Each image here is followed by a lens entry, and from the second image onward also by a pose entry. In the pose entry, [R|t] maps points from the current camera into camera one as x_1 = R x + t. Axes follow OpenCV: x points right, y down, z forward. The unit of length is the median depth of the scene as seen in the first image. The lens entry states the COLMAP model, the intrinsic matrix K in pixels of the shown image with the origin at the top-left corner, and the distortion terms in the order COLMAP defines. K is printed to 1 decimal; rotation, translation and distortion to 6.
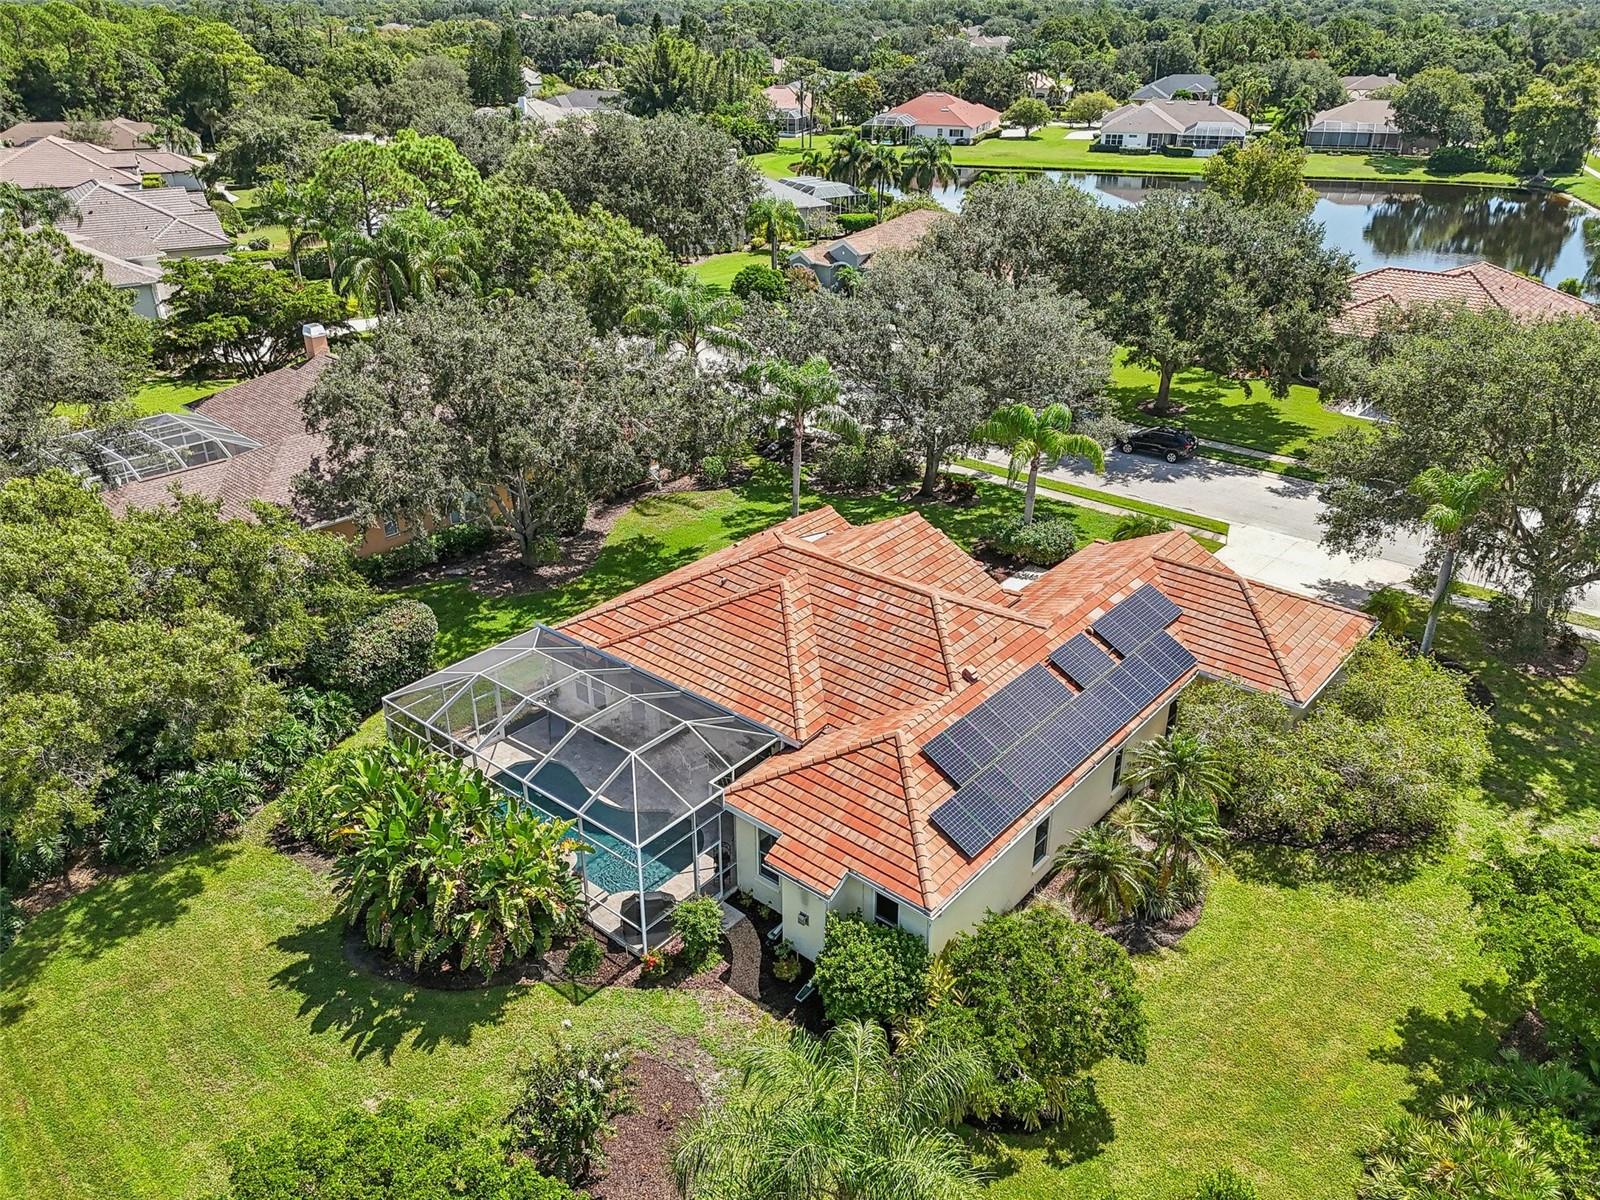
lens RADIAL K [[1191.4, 0, 806.9], [0, 1191.4, 595.8], [0, 0, 1]] dist [0.089525, -0.089488]
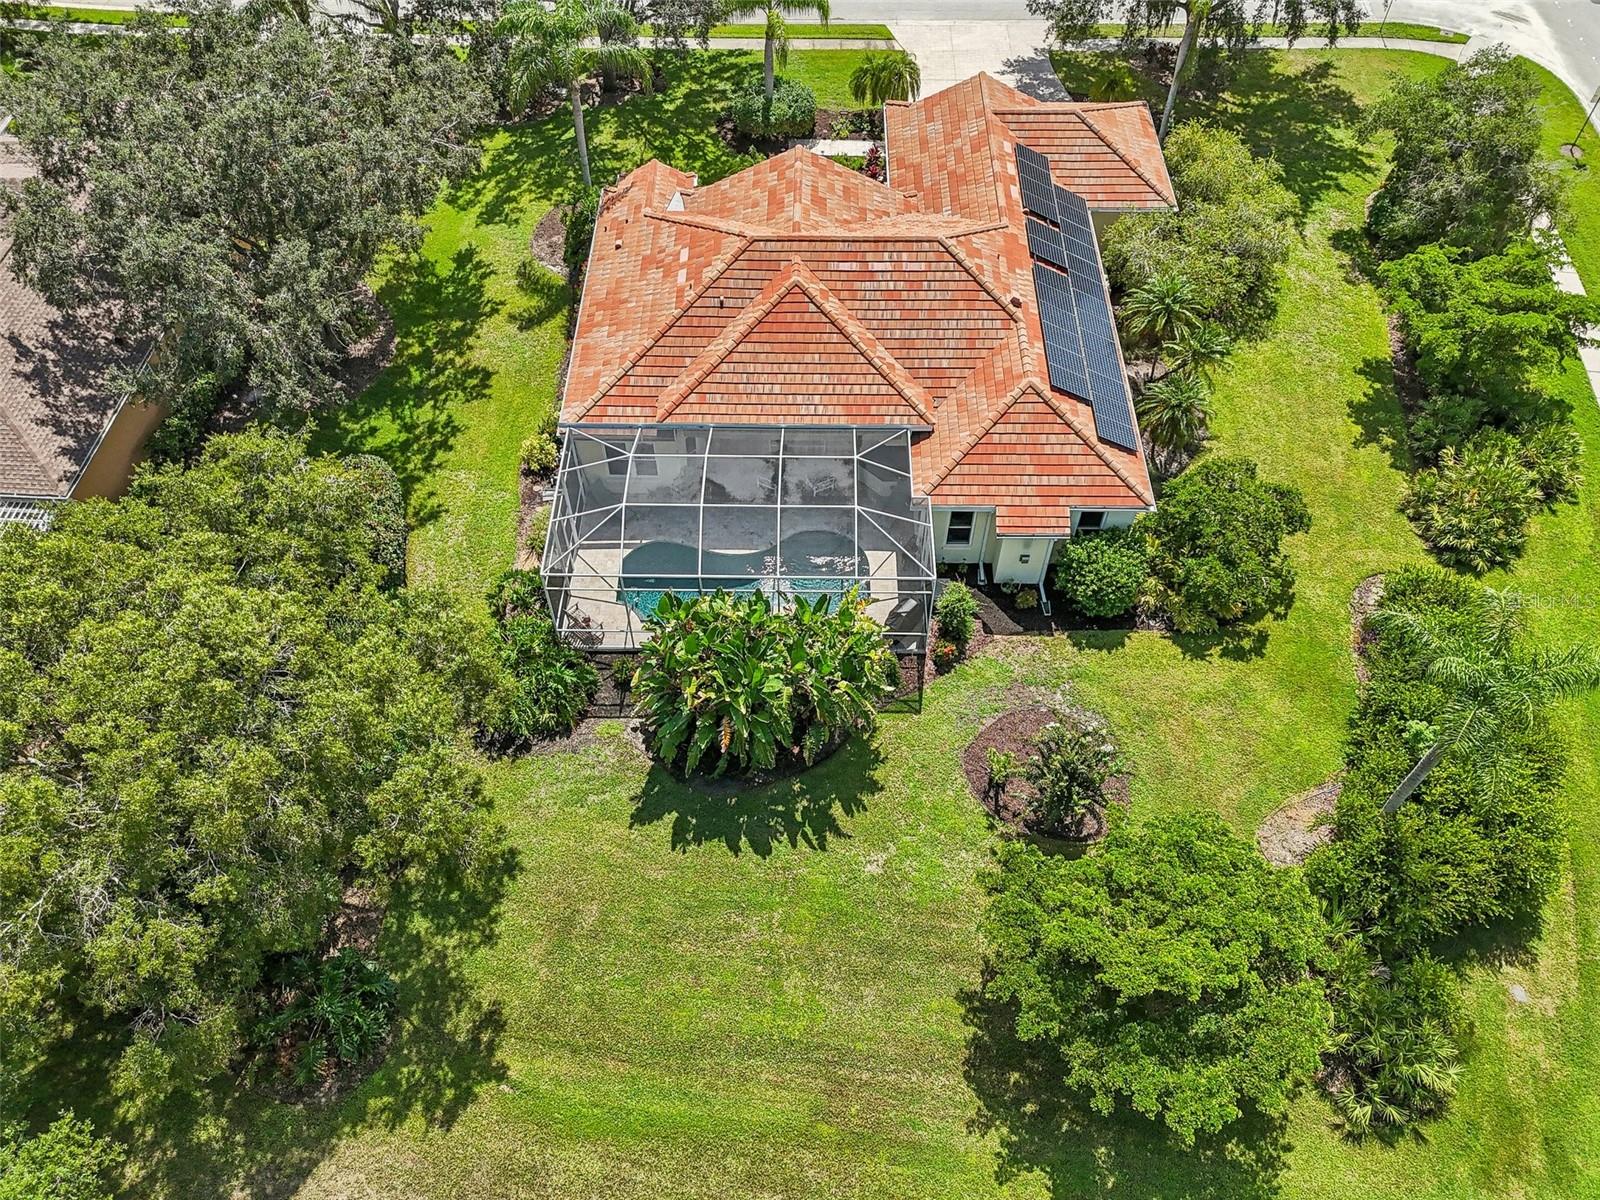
lens RADIAL K [[1175.5, 0, 805.8], [0, 1175.5, 603.1], [0, 0, 1]] dist [0.099936, -0.121952]
pose [[0.774787, -0.500898, 0.385755, -0.607527], [0.280825, 0.819324, 0.499845, -0.323421], [-0.566430, -0.278944, 0.775466, 0.182956]]
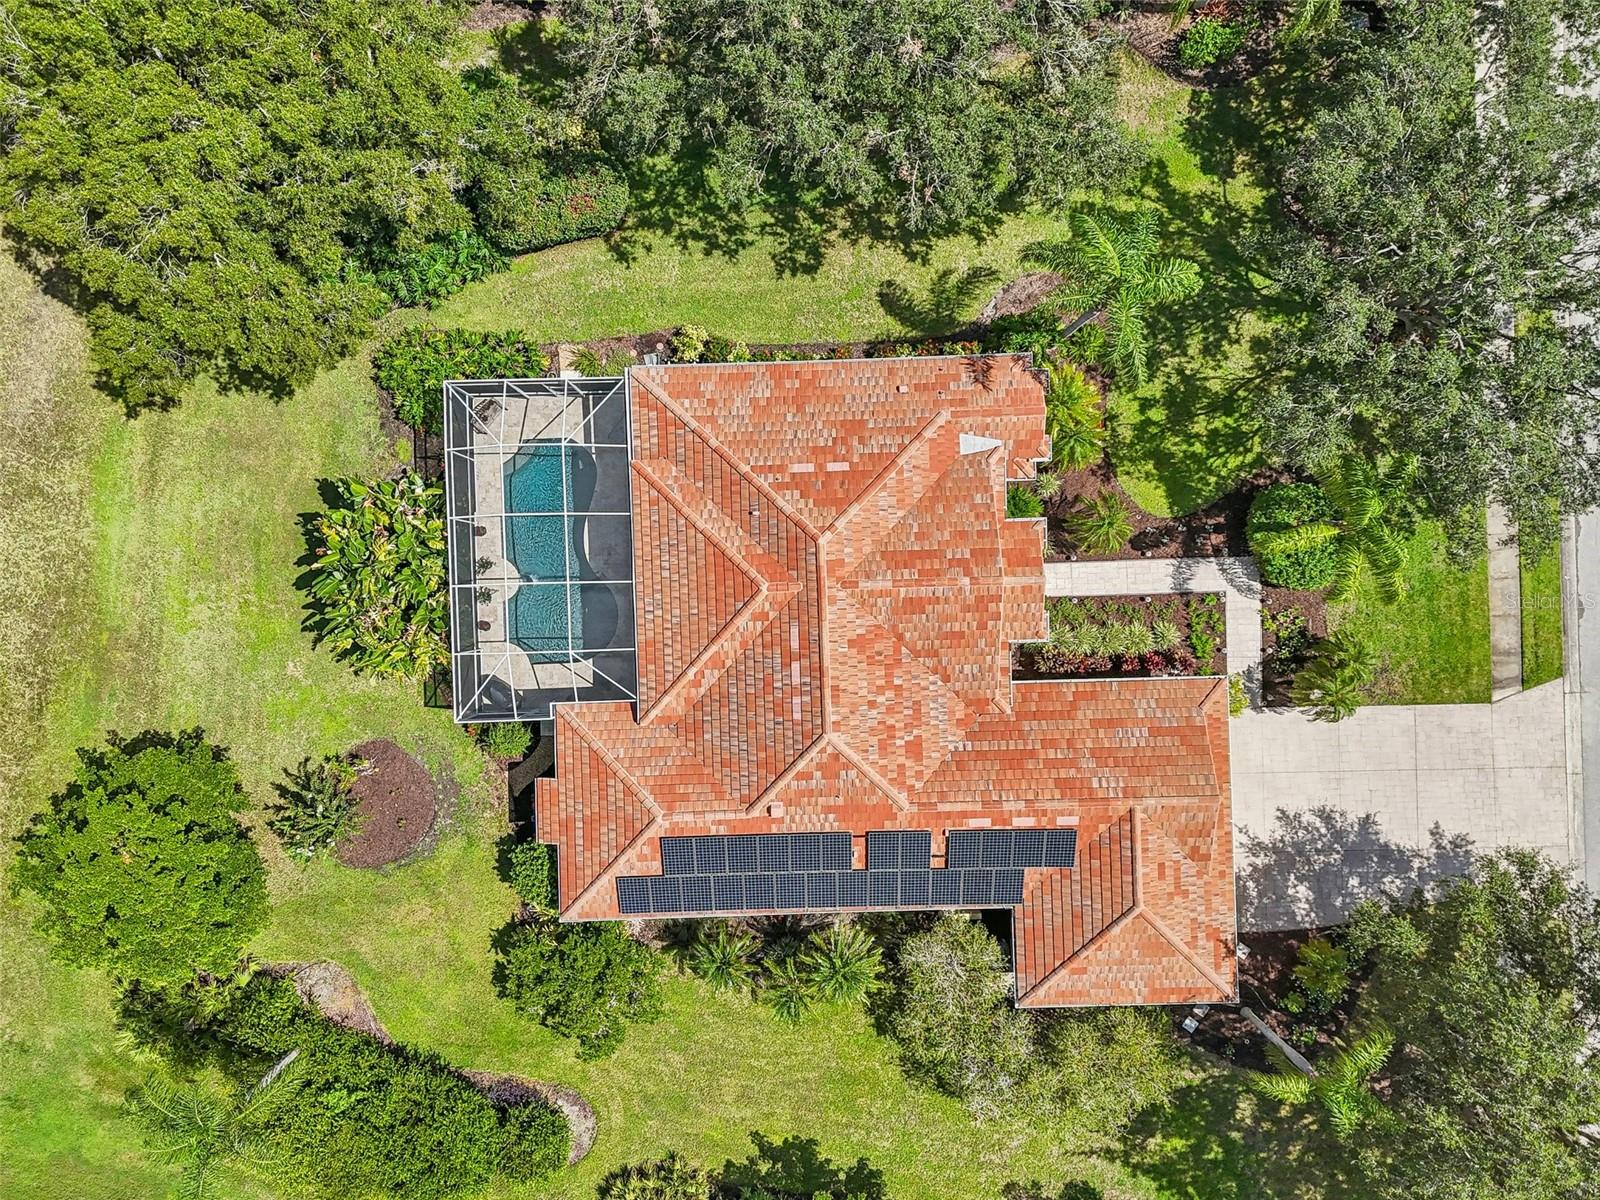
lens RADIAL K [[1175.5, 0, 805.8], [0, 1175.5, 603.1], [0, 0, 1]] dist [0.099936, -0.121952]
pose [[0.662934, 0.748642, 0.007388, 0.005713], [-0.337263, 0.289812, 0.895691, -1.007353], [0.668411, -0.596276, 0.444615, 0.681396]]
